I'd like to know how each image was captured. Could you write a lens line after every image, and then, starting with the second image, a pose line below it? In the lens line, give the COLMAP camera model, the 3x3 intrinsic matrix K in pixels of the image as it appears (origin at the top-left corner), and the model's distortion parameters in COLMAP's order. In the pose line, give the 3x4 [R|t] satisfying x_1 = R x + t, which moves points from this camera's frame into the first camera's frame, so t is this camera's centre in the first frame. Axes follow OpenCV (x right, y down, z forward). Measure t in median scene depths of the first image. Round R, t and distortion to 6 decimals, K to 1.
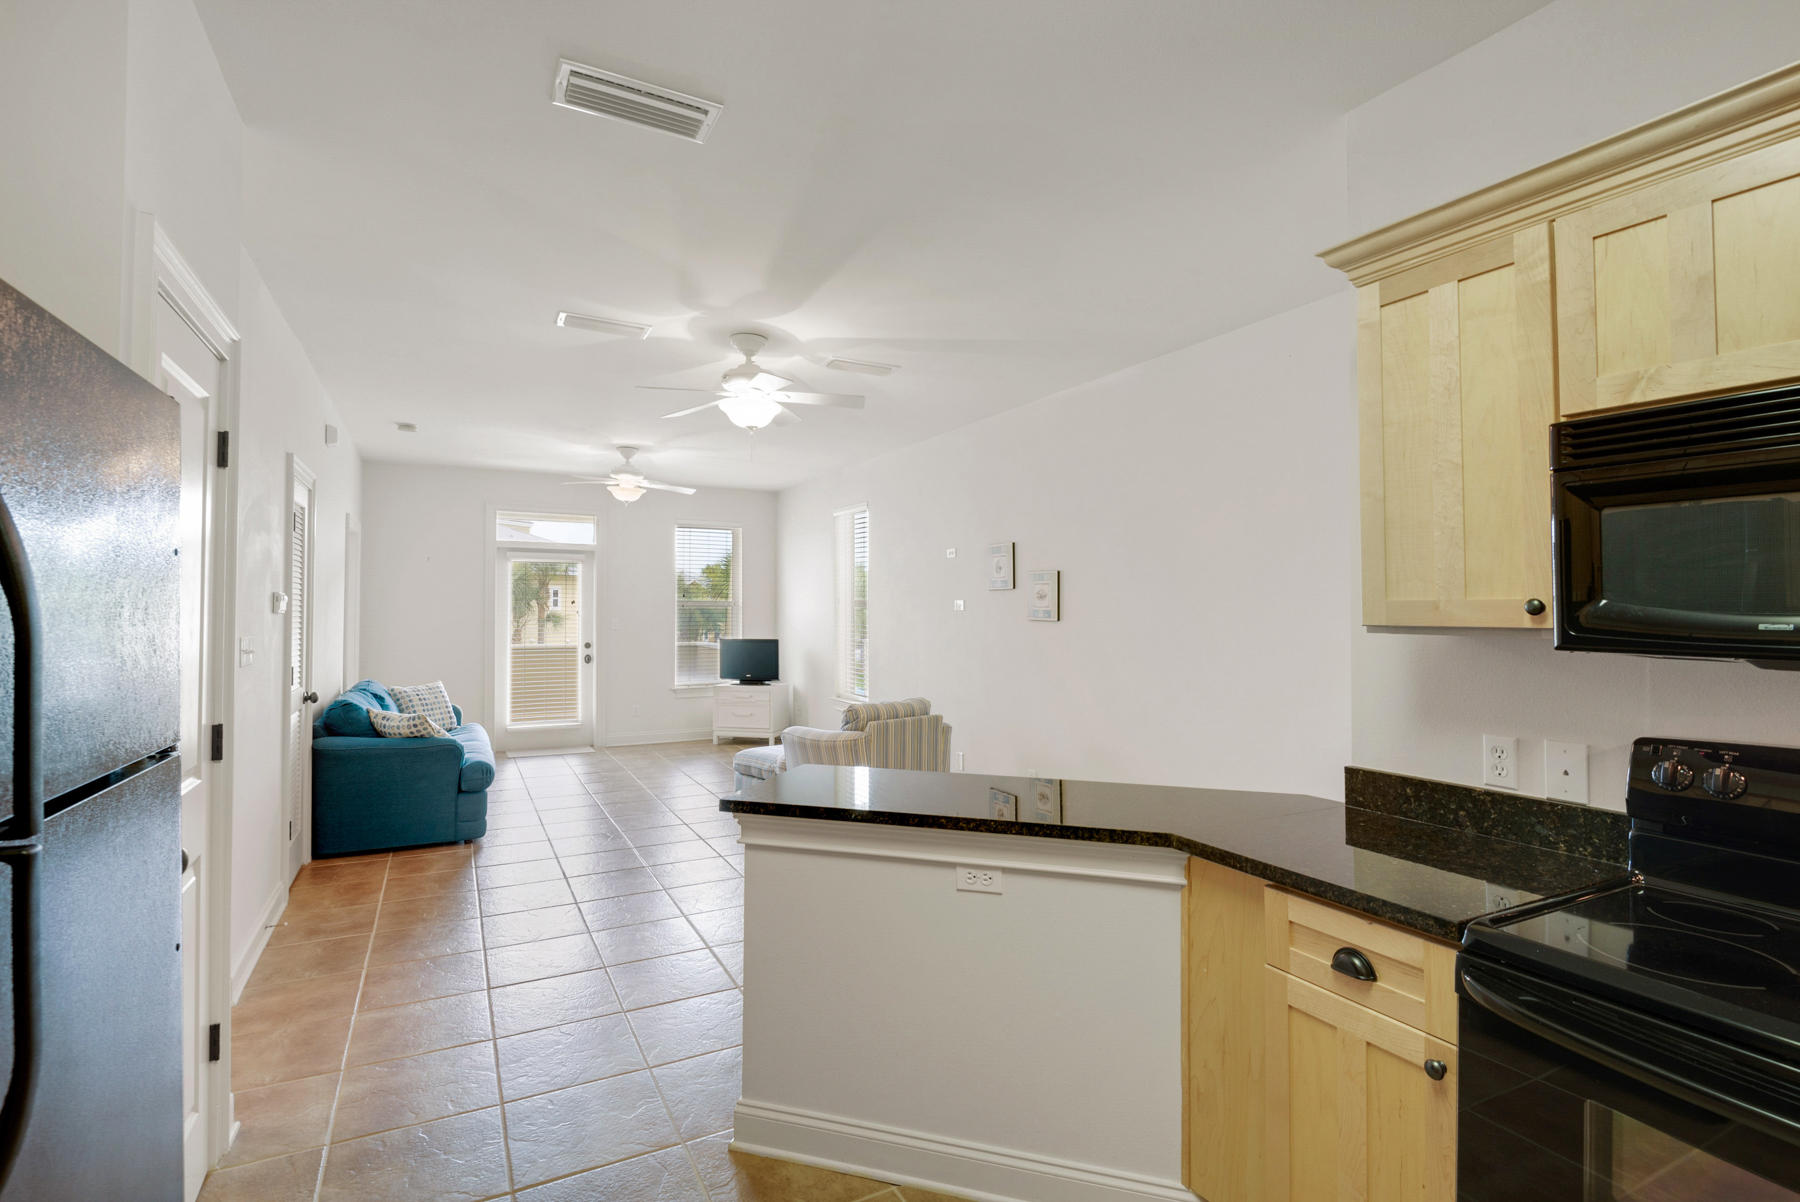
lens RADIAL K [[843.9, 0, 914.5], [0, 843.9, 602.4], [0, 0, 1]] dist [0.008388, -0.004727]
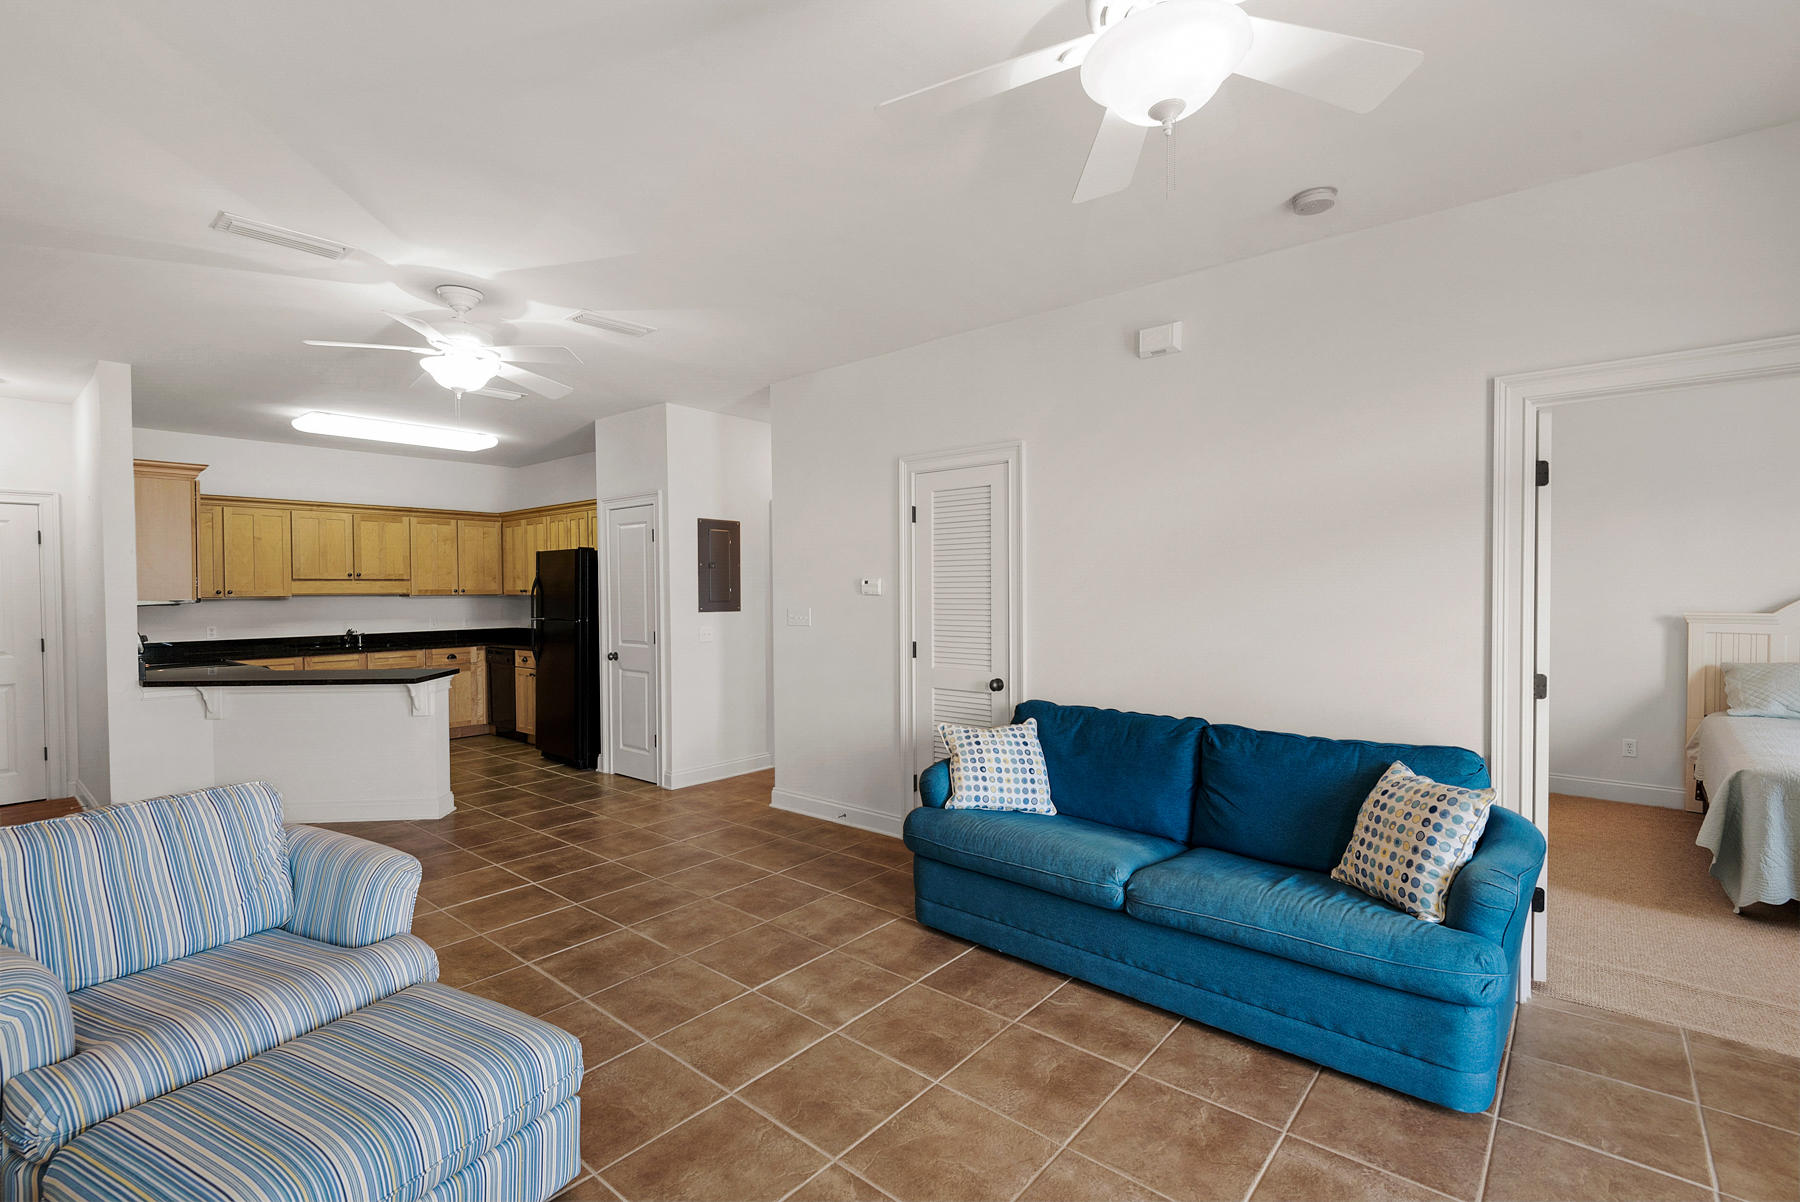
lens RADIAL K [[812.8, 0, 888.3], [0, 812.8, 603.2], [0, 0, 1]] dist [0.025230, -0.010483]
pose [[-0.940123, 0.005090, -0.340798, -0.262764], [0.001752, 0.999947, 0.010101, 0.010312], [0.340832, 0.008899, -0.940082, 1.634131]]
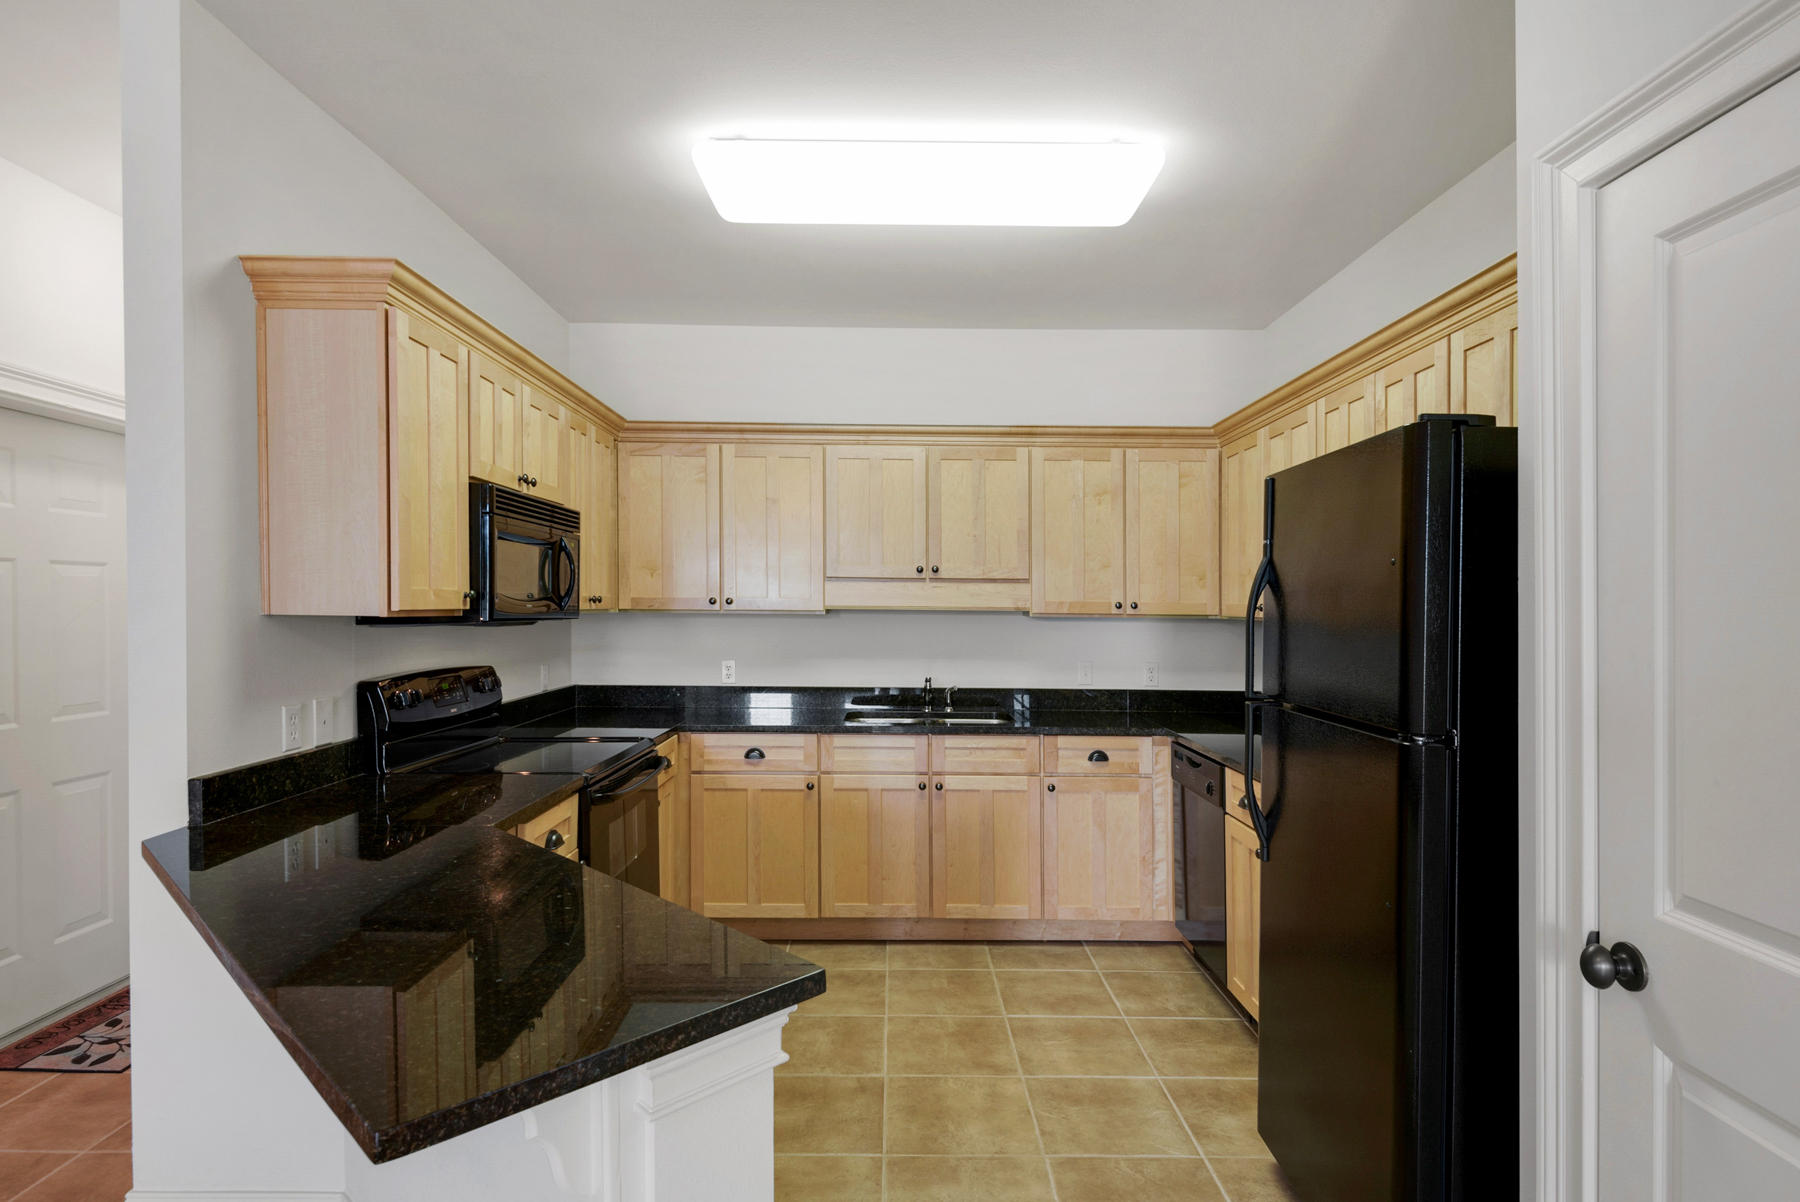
lens RADIAL K [[928.6, 0, 926.7], [0, 928.6, 610.3], [0, 0, 1]] dist [0.010264, 0.000092]
pose [[-0.887118, -0.017365, 0.461217, -0.239407], [-0.017532, 0.999839, 0.003924, 0.005003], [-0.461210, -0.004605, -0.887279, 0.654193]]
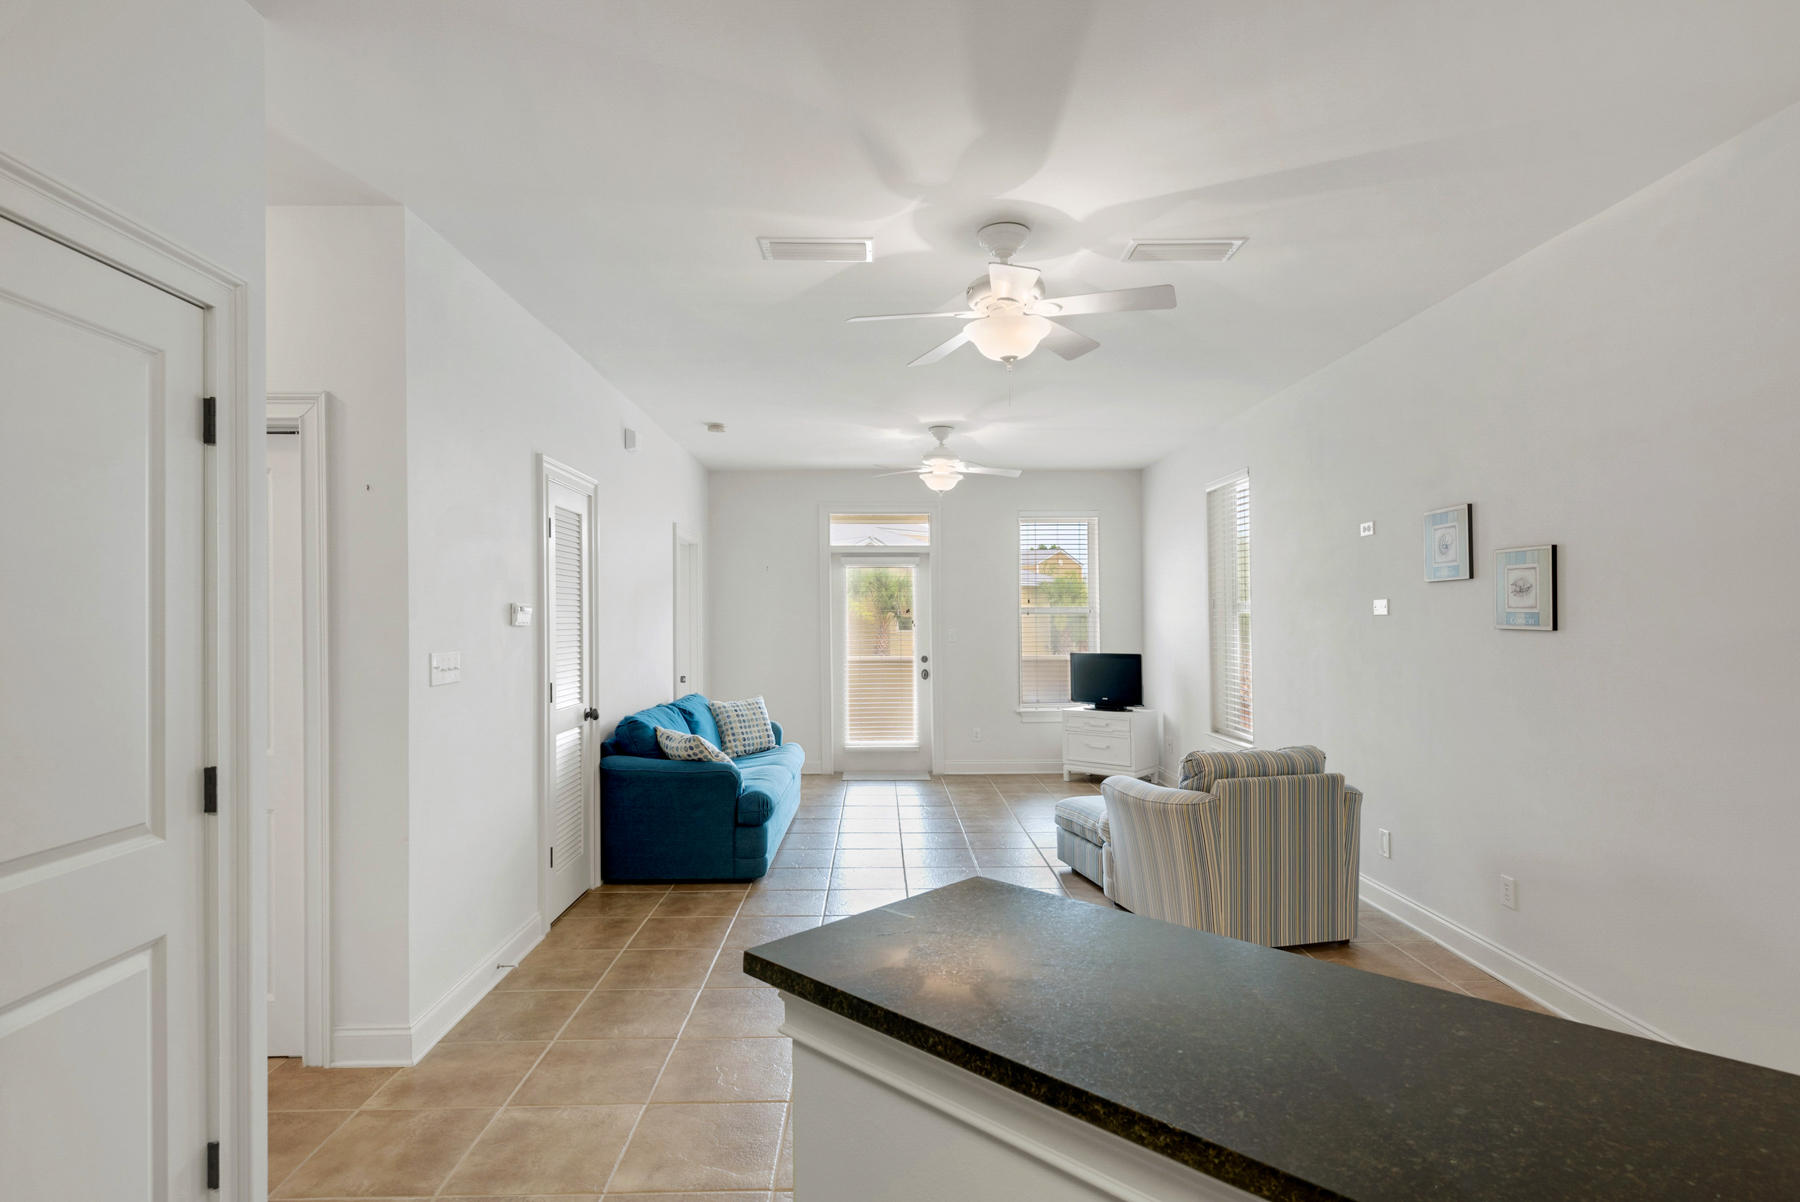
lens RADIAL K [[915.0, 0, 899.8], [0, 915.0, 614.0], [0, 0, 1]] dist [0.011836, -0.001133]
pose [[0.886067, -0.011958, -0.463403, 0.063856], [0.013978, 0.999902, 0.000925, 0.003530], [0.463347, -0.007297, 0.886147, 0.224479]]
